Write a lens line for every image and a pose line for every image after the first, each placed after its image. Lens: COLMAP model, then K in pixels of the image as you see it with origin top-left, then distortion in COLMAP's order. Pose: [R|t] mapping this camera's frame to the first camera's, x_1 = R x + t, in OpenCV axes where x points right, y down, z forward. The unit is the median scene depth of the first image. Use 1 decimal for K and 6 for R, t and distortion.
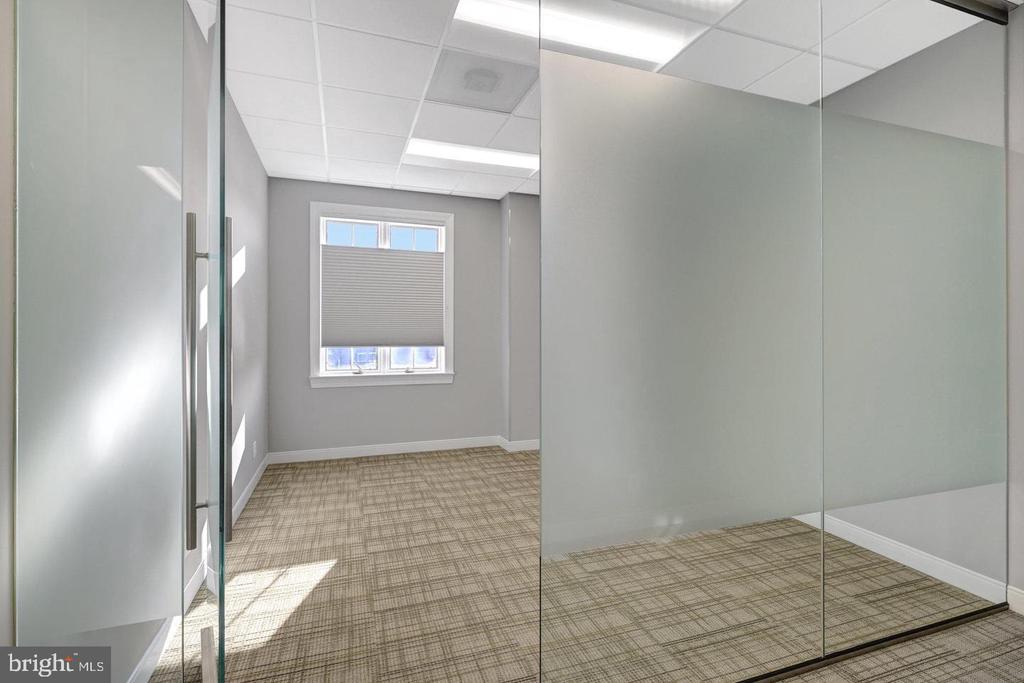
lens RADIAL K [[483.4, 0, 509.8], [0, 483.4, 331.7], [0, 0, 1]] dist [0.015973, -0.003966]
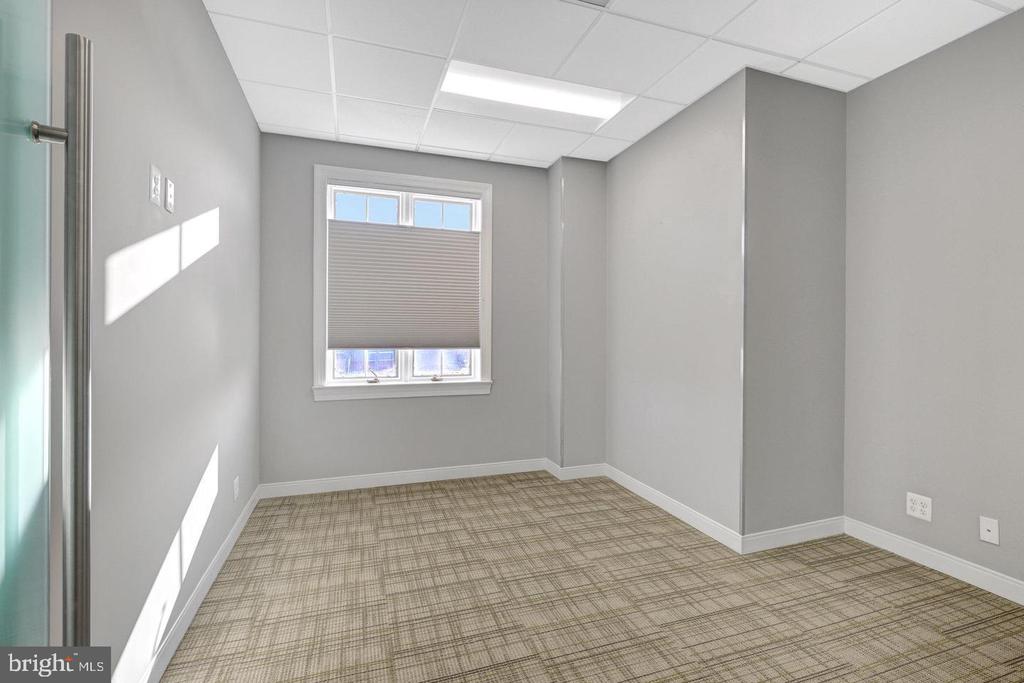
lens RADIAL K [[464.2, 0, 517.7], [0, 464.2, 333.4], [0, 0, 1]] dist [-0.006884, 0.003597]
pose [[0.999982, 0.000220, 0.006022, -0.078369], [-0.000253, 0.999985, 0.005546, 0.001031], [-0.006021, -0.005547, 0.999966, 0.228606]]
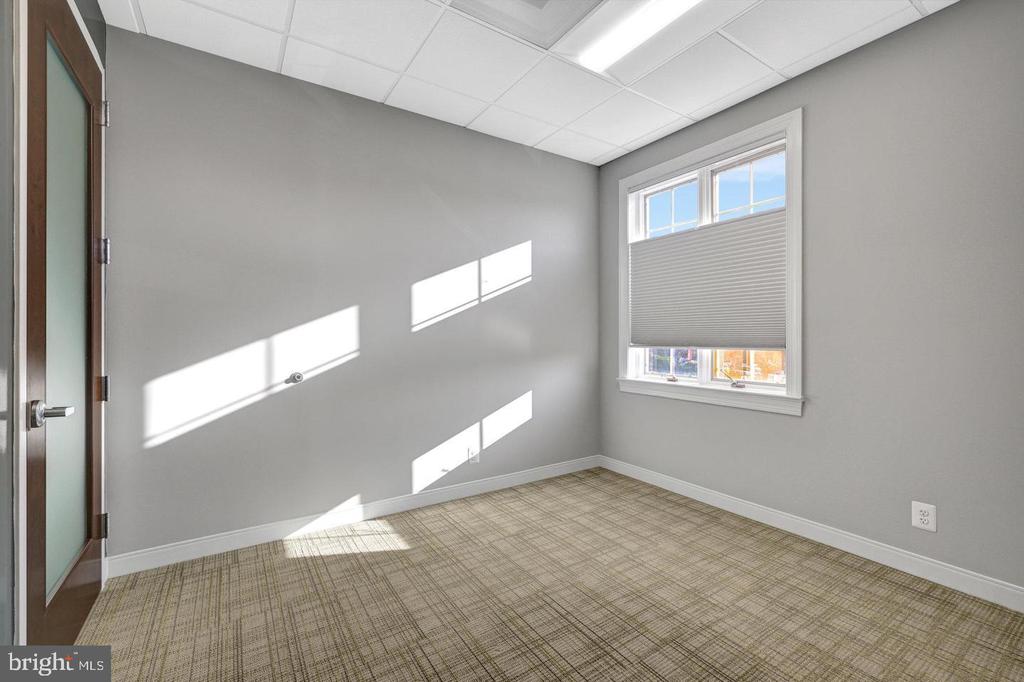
lens RADIAL K [[436.5, 0, 511.8], [0, 436.5, 339.8], [0, 0, 1]] dist [-0.006668, 0.002139]
pose [[0.248865, 0.003109, -0.968533, 0.291374], [0.009135, 0.999943, 0.005556, 0.014271], [0.968495, -0.010230, 0.248822, 0.569854]]
